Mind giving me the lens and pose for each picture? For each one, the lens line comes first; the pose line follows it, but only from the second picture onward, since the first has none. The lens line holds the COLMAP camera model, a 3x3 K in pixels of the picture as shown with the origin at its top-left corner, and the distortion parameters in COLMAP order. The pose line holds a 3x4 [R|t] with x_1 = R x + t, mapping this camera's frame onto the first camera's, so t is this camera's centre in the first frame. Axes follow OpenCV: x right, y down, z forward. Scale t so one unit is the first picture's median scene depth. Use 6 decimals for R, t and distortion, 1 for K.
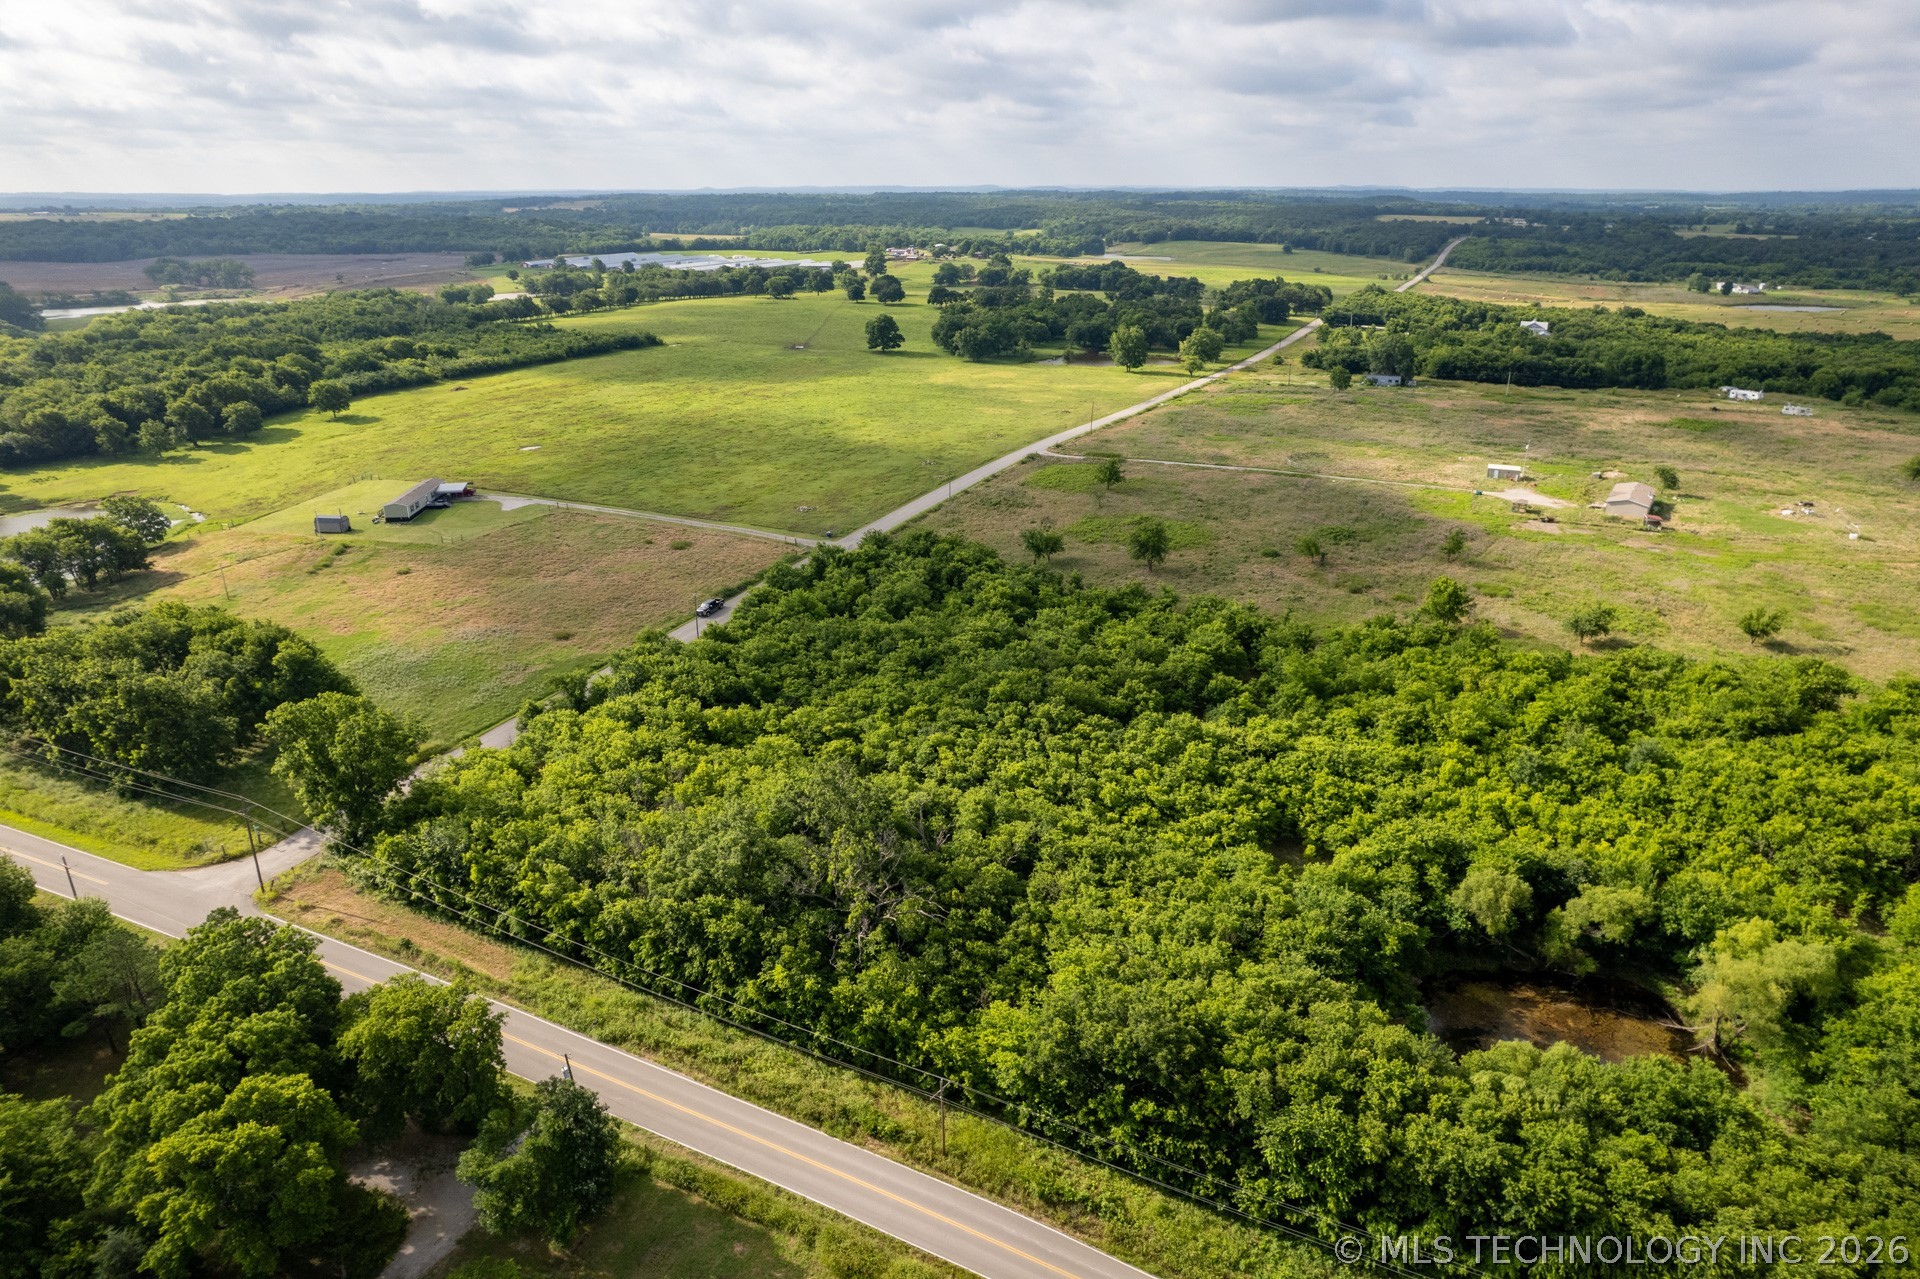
lens RADIAL K [[1239.7, 0, 967.2], [0, 1239.7, 648.9], [0, 0, 1]] dist [-0.076452, 0.070145]
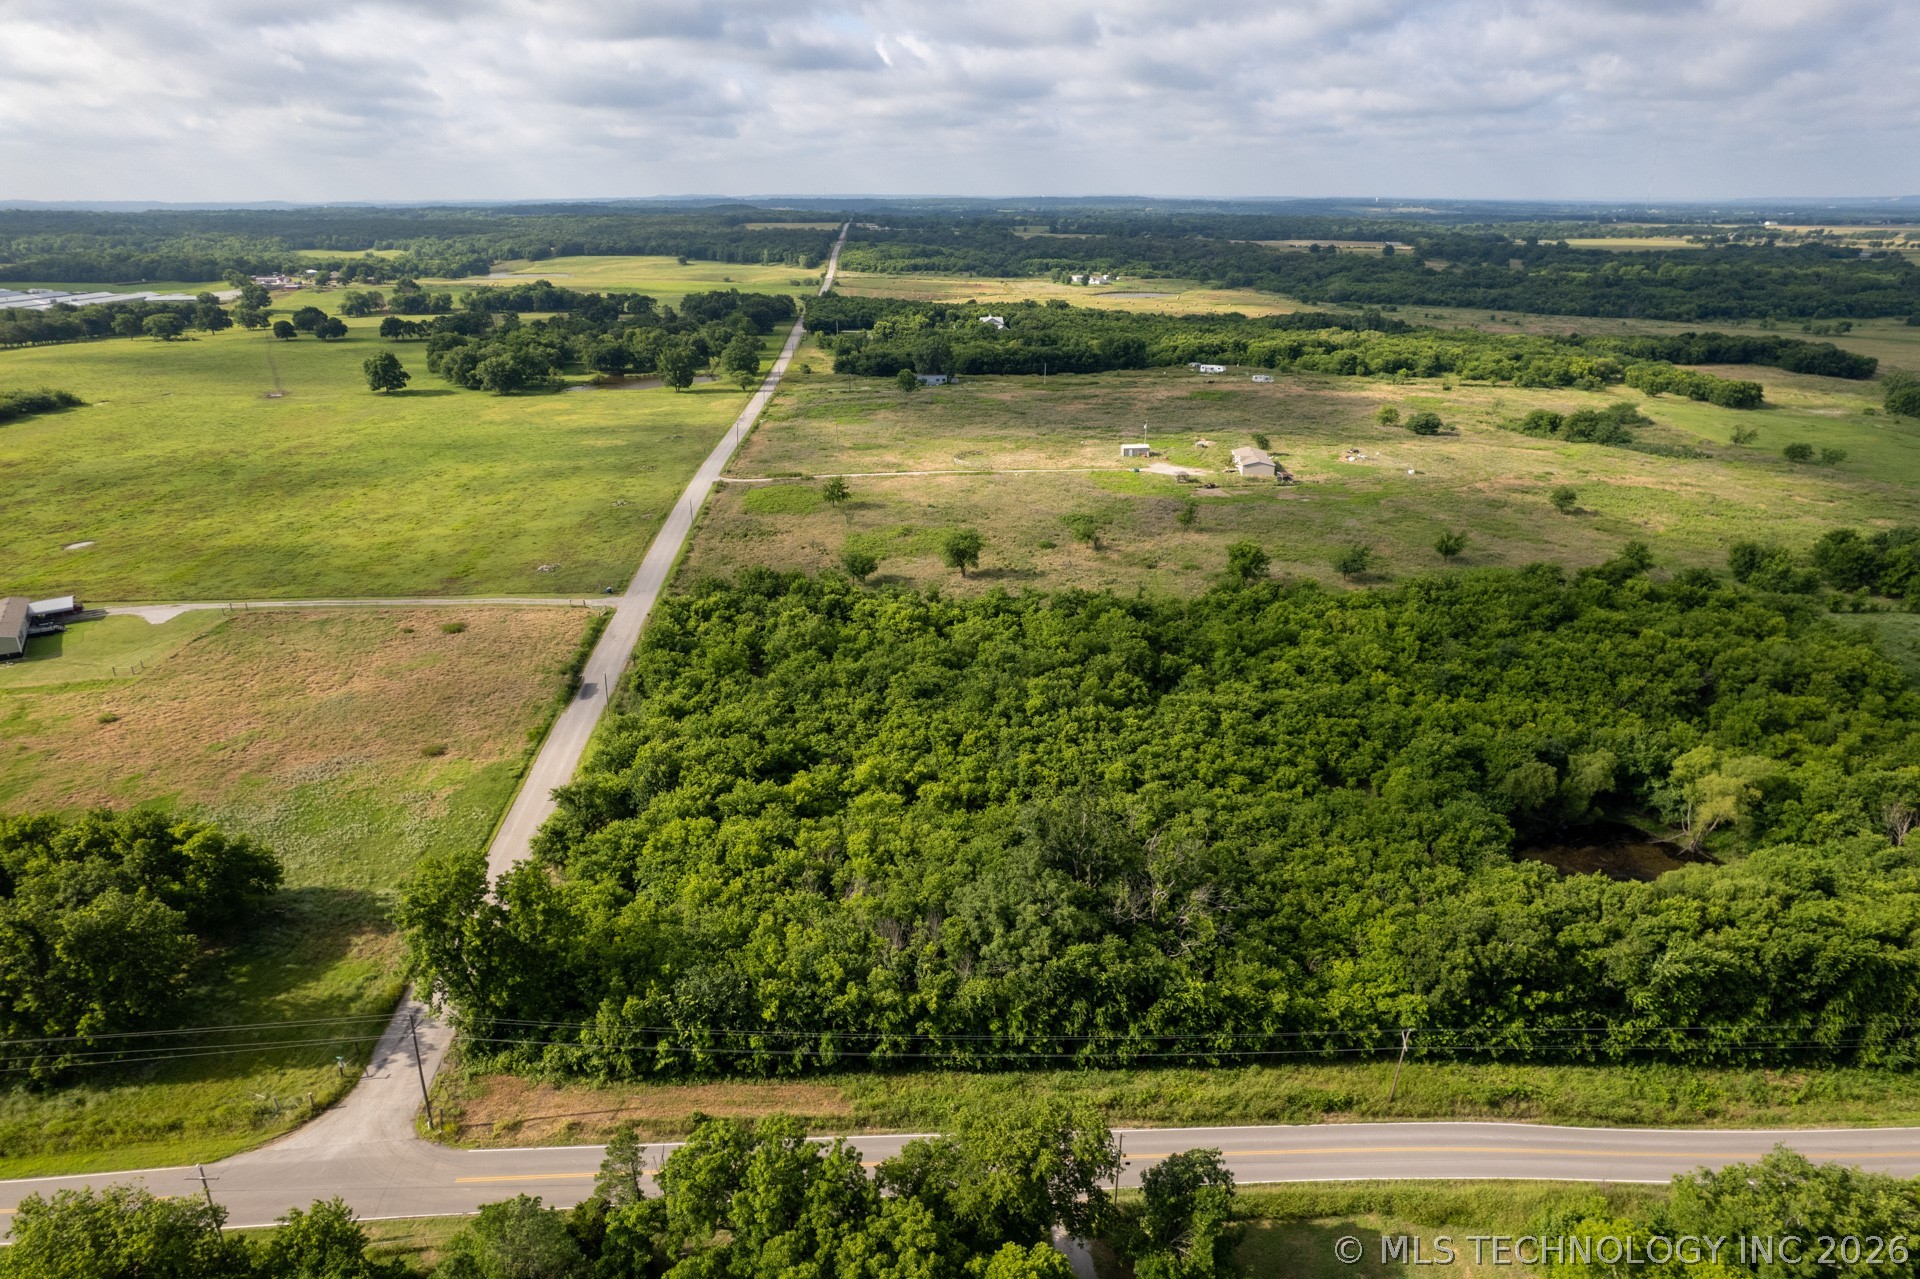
lens RADIAL K [[1239.7, 0, 965.5], [0, 1239.7, 629.6], [0, 0, 1]] dist [-0.076452, 0.070145]
pose [[0.869987, -0.164370, 0.464871, -0.126119], [0.174551, 0.984415, 0.021407, -0.015109], [-0.461145, 0.062520, 0.885120, 0.028747]]
